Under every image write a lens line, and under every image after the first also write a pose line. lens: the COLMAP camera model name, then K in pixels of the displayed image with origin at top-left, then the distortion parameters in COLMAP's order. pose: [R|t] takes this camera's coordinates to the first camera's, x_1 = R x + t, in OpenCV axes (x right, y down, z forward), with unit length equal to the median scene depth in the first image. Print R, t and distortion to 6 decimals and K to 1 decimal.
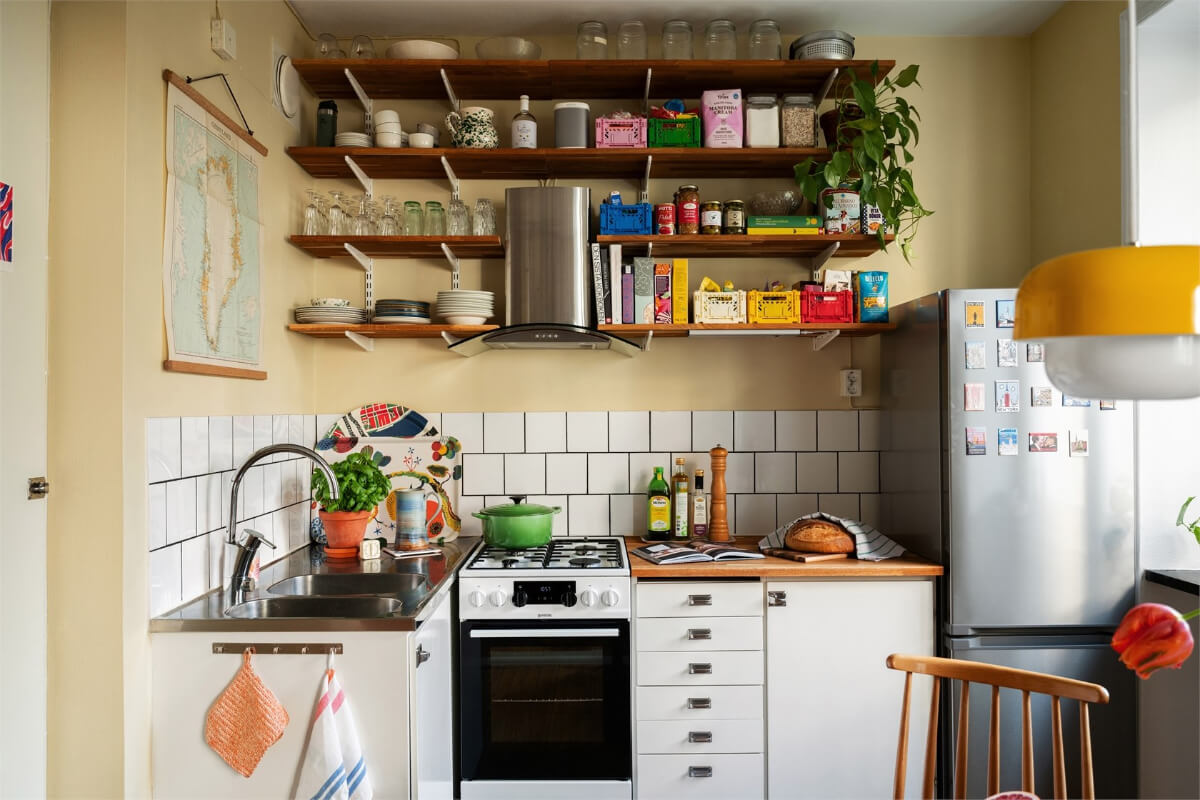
lens RADIAL K [[859.9, 0, 588.2], [0, 859.9, 400.9], [0, 0, 1]] dist [-0.005904, 0.001234]
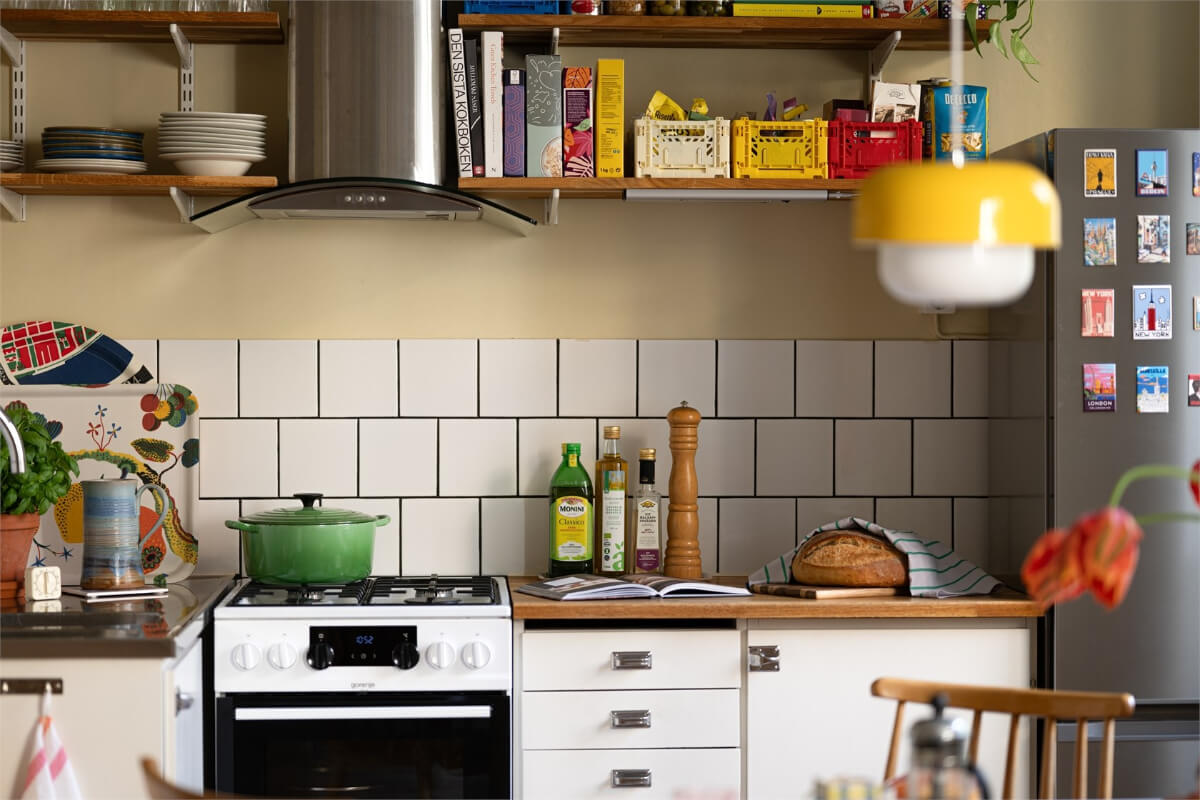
lens RADIAL K [[2832.9, 0, 599.9], [0, 2832.9, 399.1], [0, 0, 1]] dist [-0.015597, 0.000000]
pose [[0.998353, 0.005798, 0.057071, -0.001239], [-0.006785, 0.999831, 0.017107, 0.020509], [-0.056962, -0.017466, 0.998224, -0.801621]]
